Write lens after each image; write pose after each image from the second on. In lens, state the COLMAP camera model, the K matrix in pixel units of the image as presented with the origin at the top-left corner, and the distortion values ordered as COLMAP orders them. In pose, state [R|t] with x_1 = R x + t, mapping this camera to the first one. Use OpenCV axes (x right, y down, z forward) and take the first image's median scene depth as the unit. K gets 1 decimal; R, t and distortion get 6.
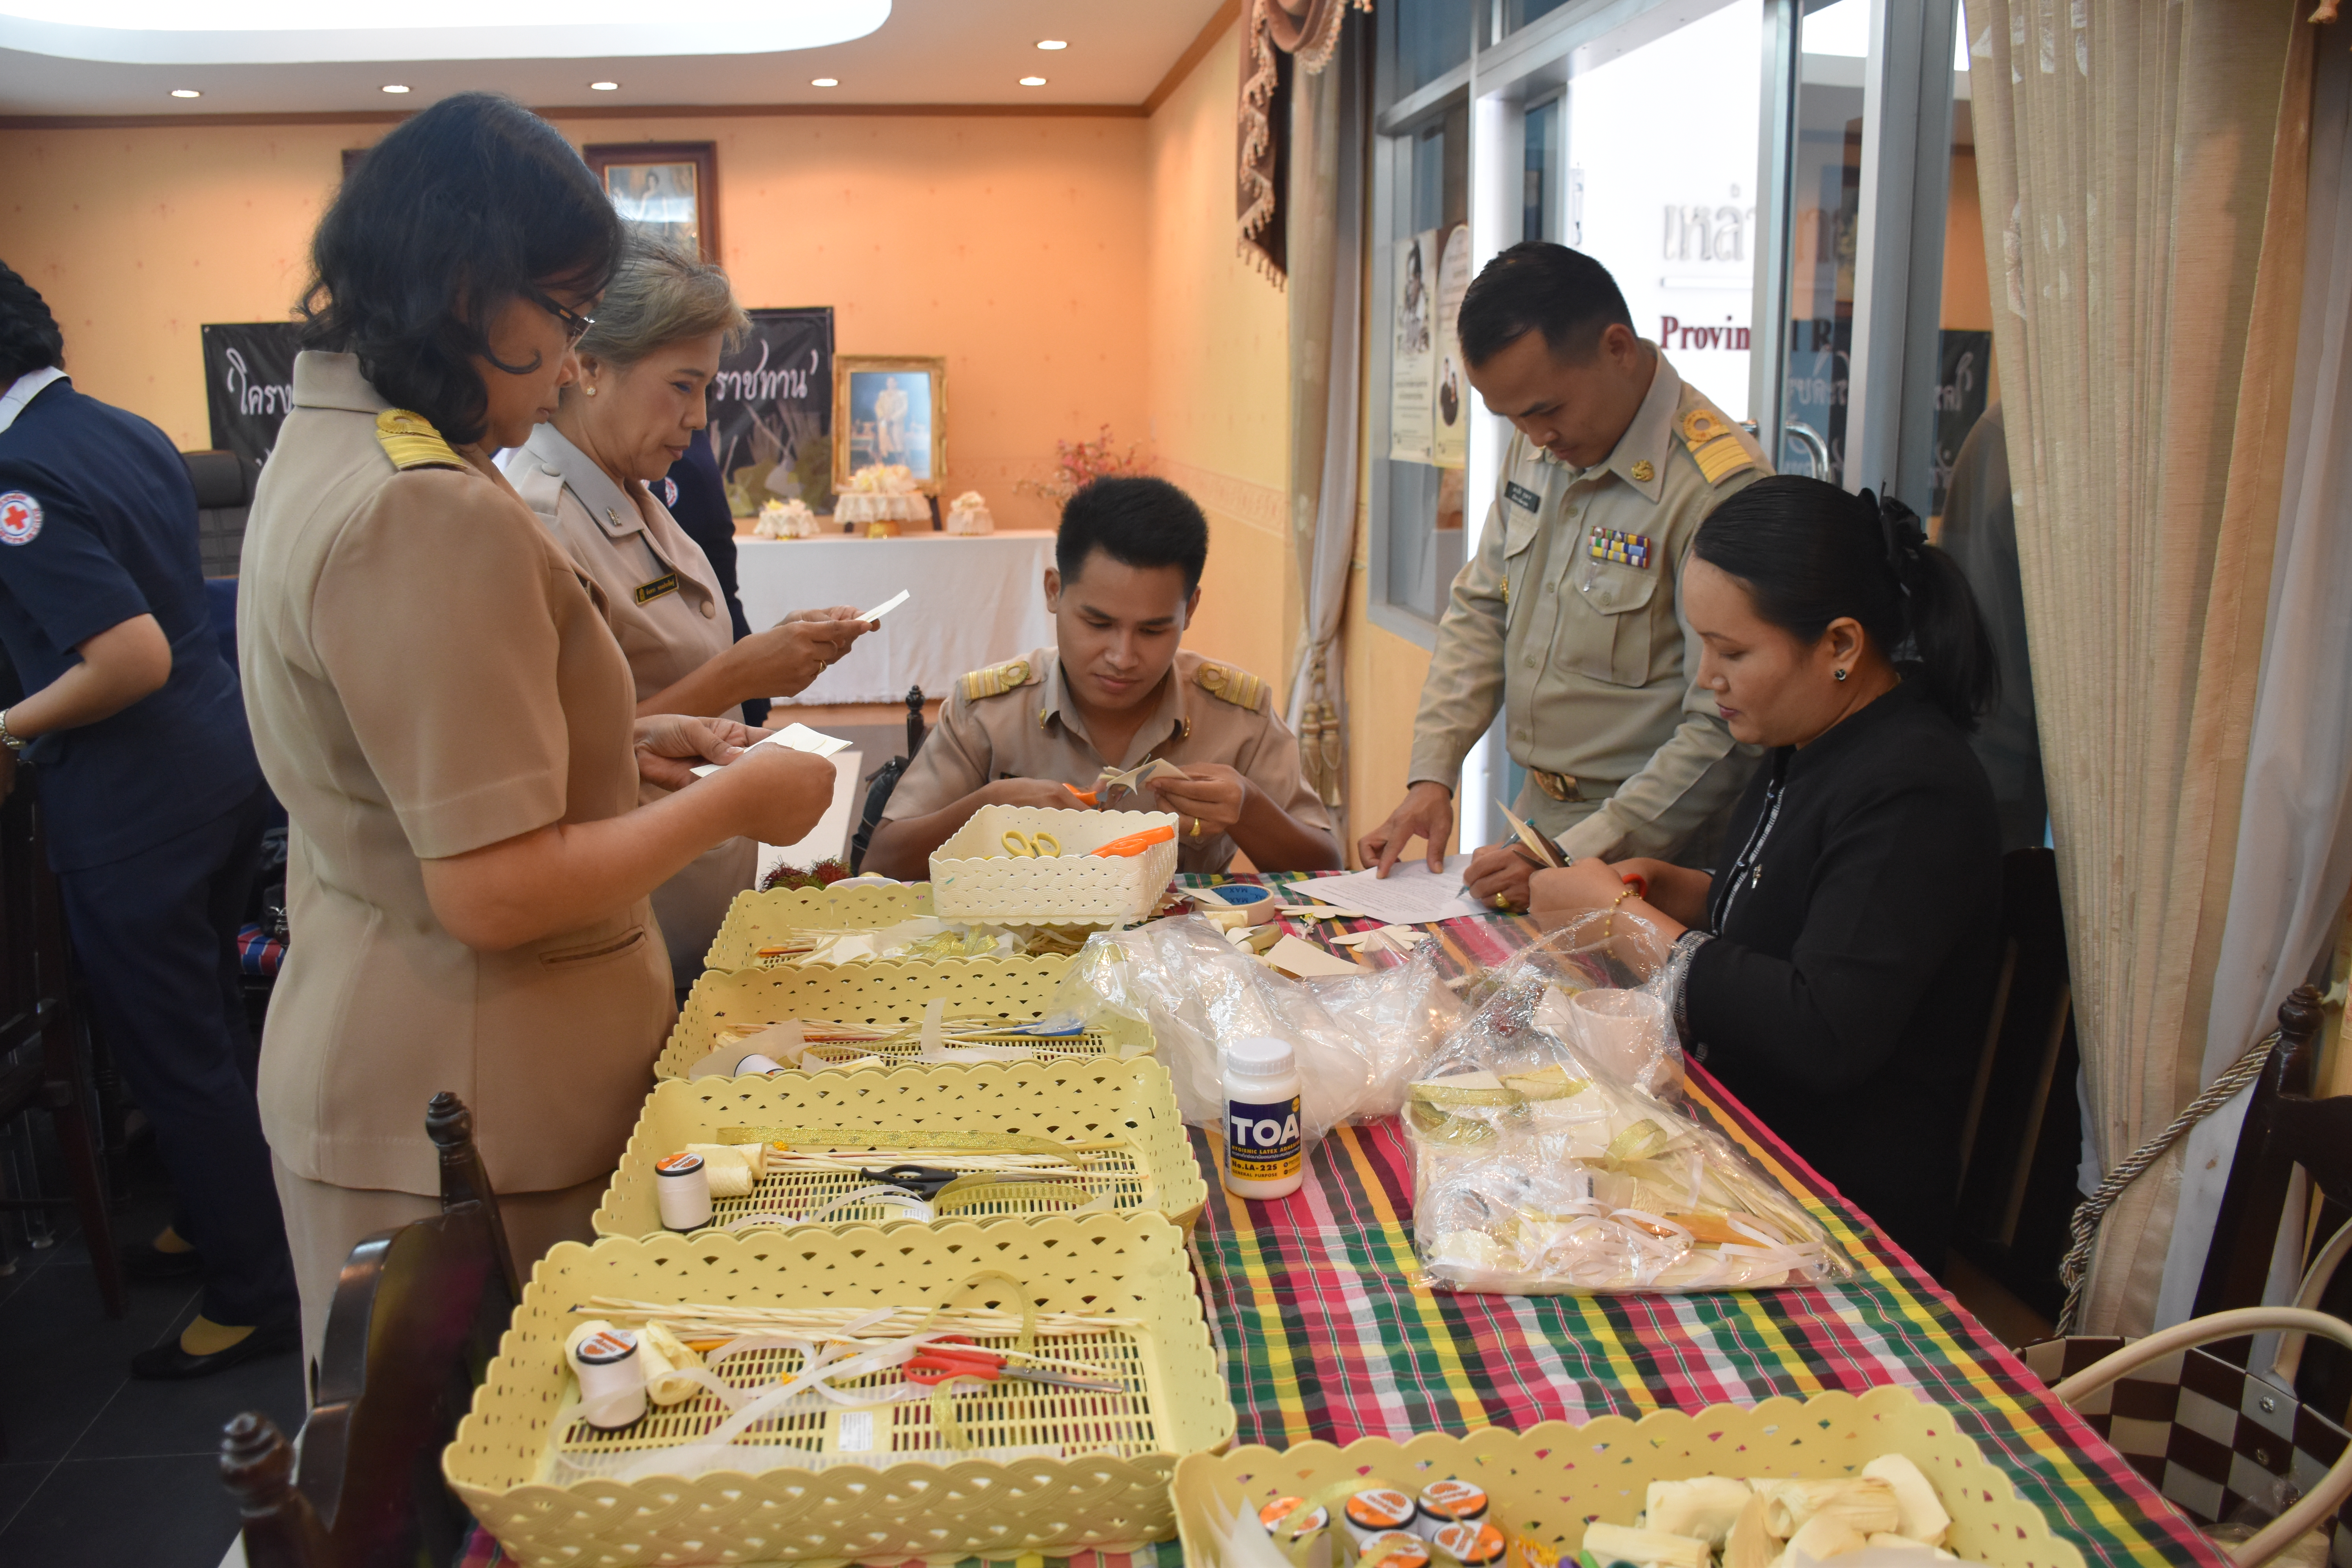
lens RADIAL K [[1841.3, 0, 1158.0], [0, 1841.3, 773.1], [0, 0, 1]] dist [-0.153840, 0.110331]
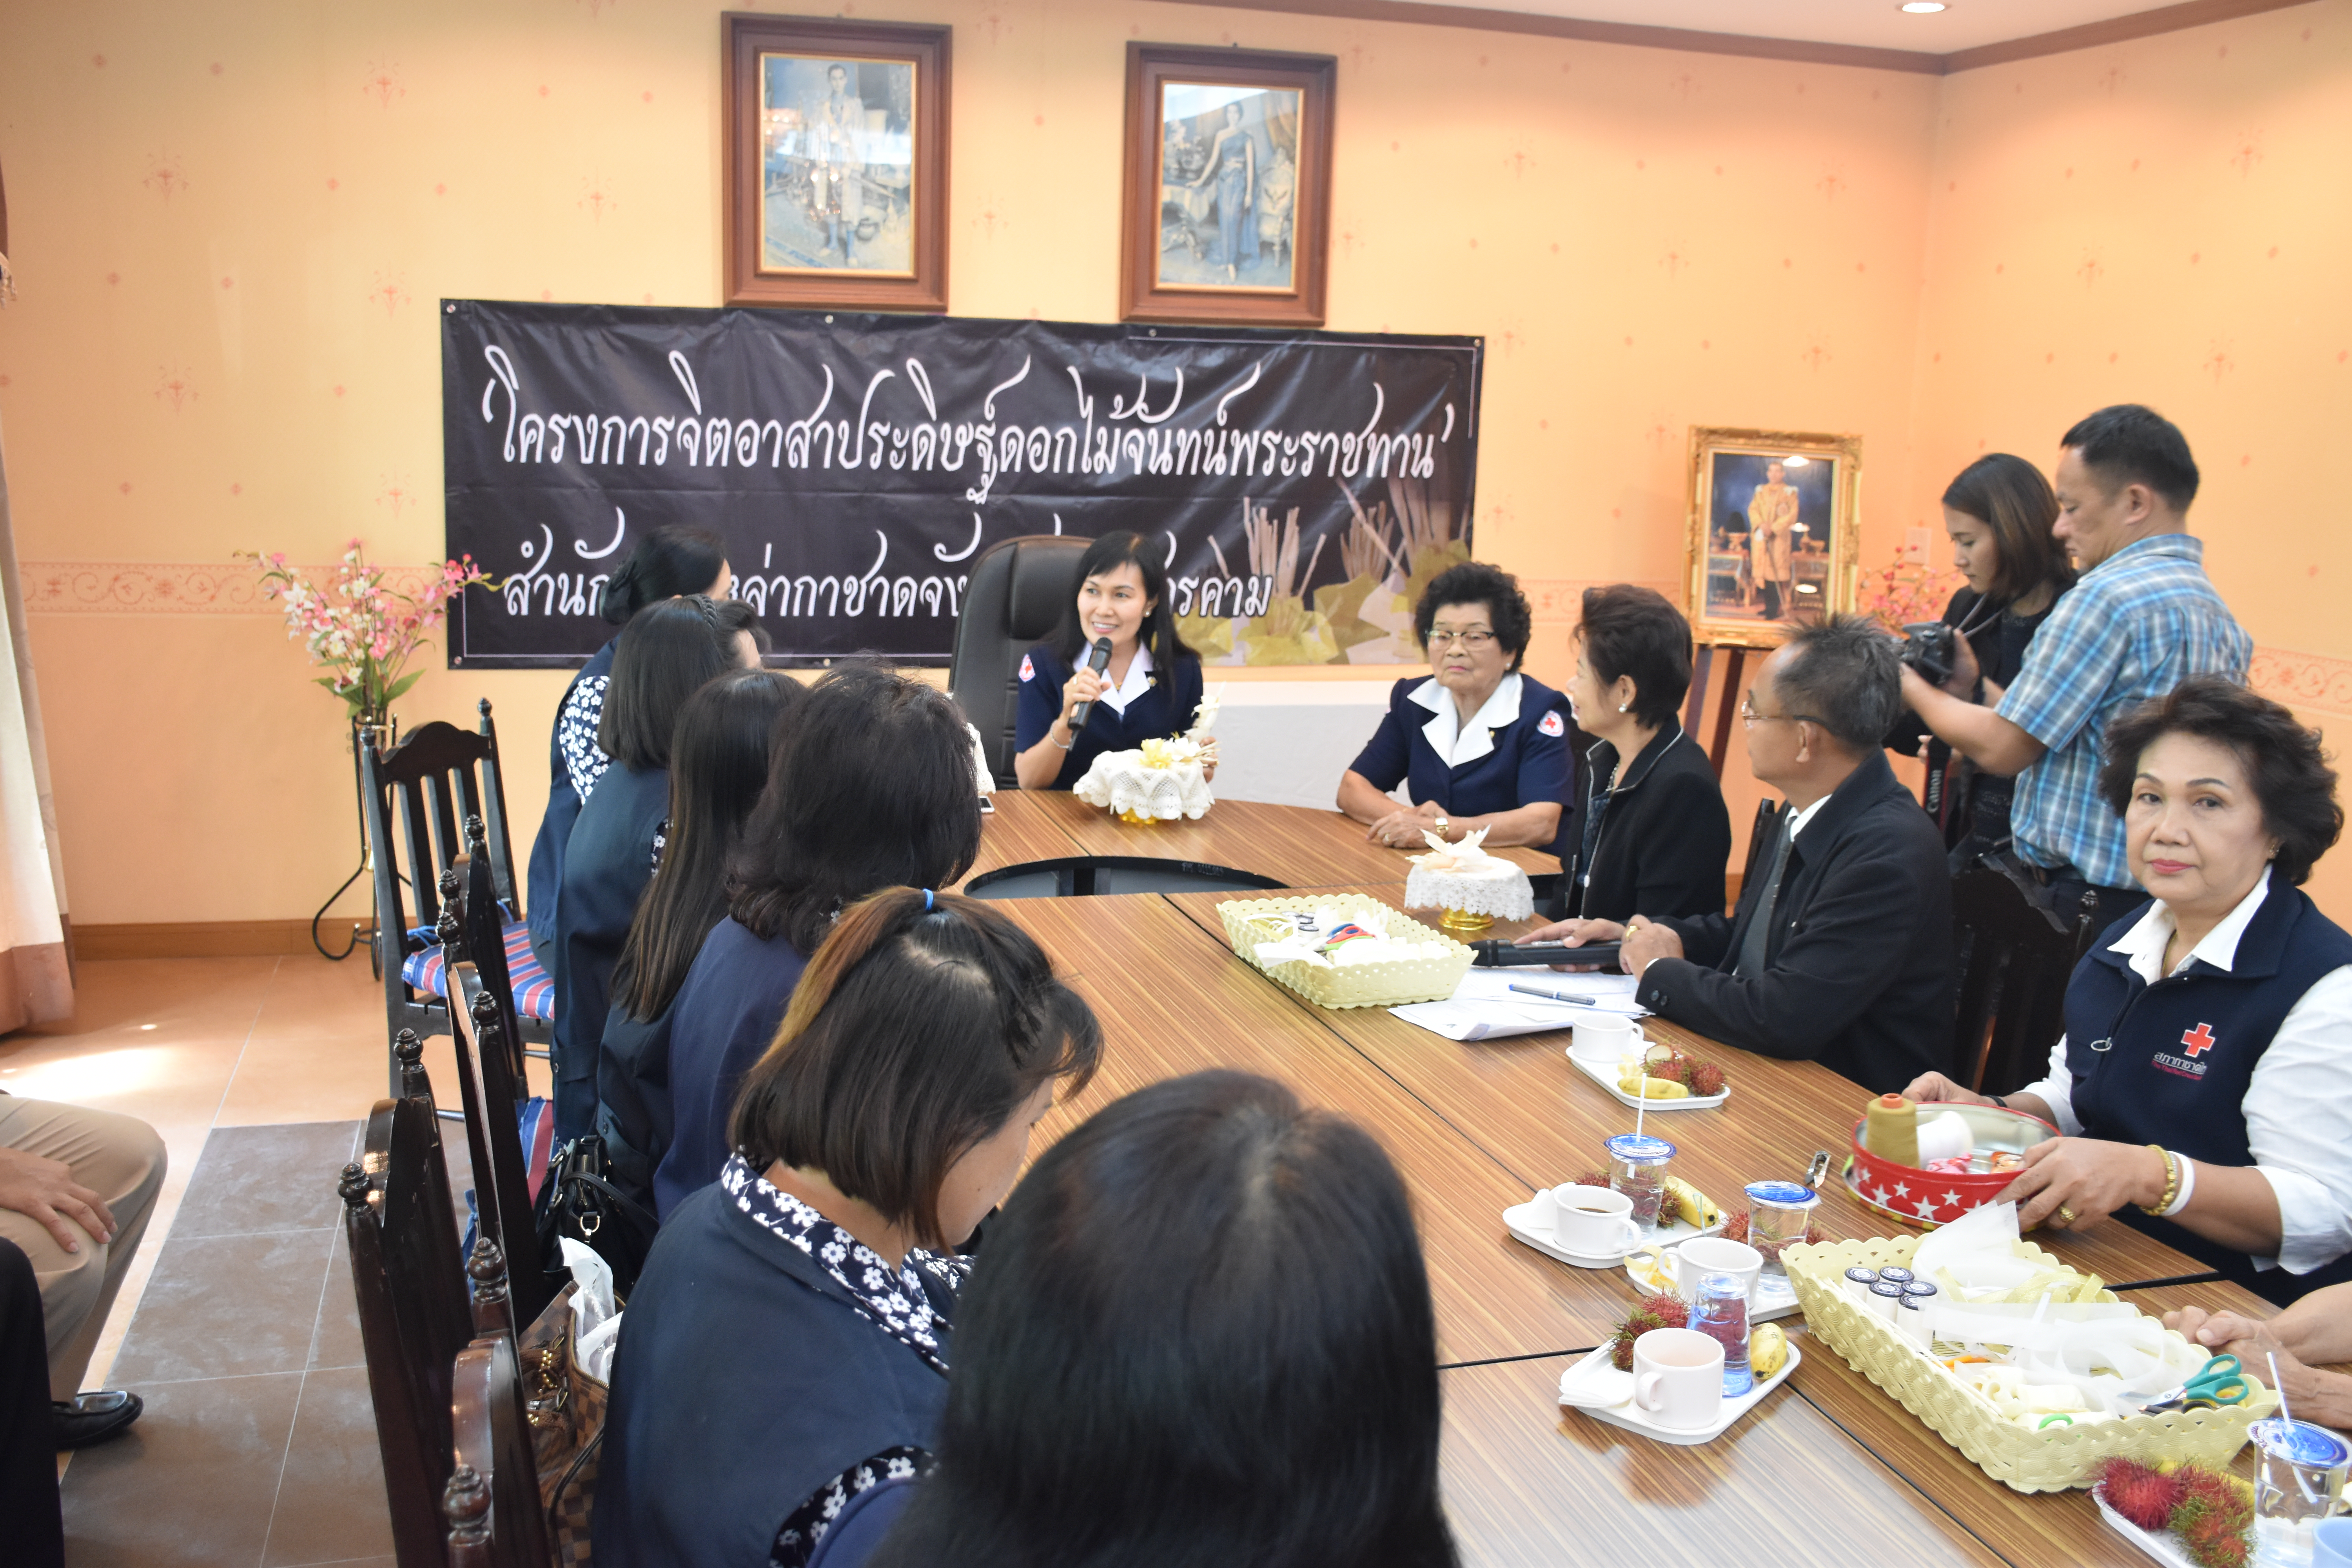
lens RADIAL K [[2164.3, 0, 1159.3], [0, 2164.3, 772.7], [0, 0, 1]] dist [-0.094714, 0.176653]
pose [[0.985287, 0.012075, 0.170482, -0.762432], [-0.007317, 0.999567, -0.028510, -0.152665], [-0.170752, 0.026843, 0.984948, 0.524621]]
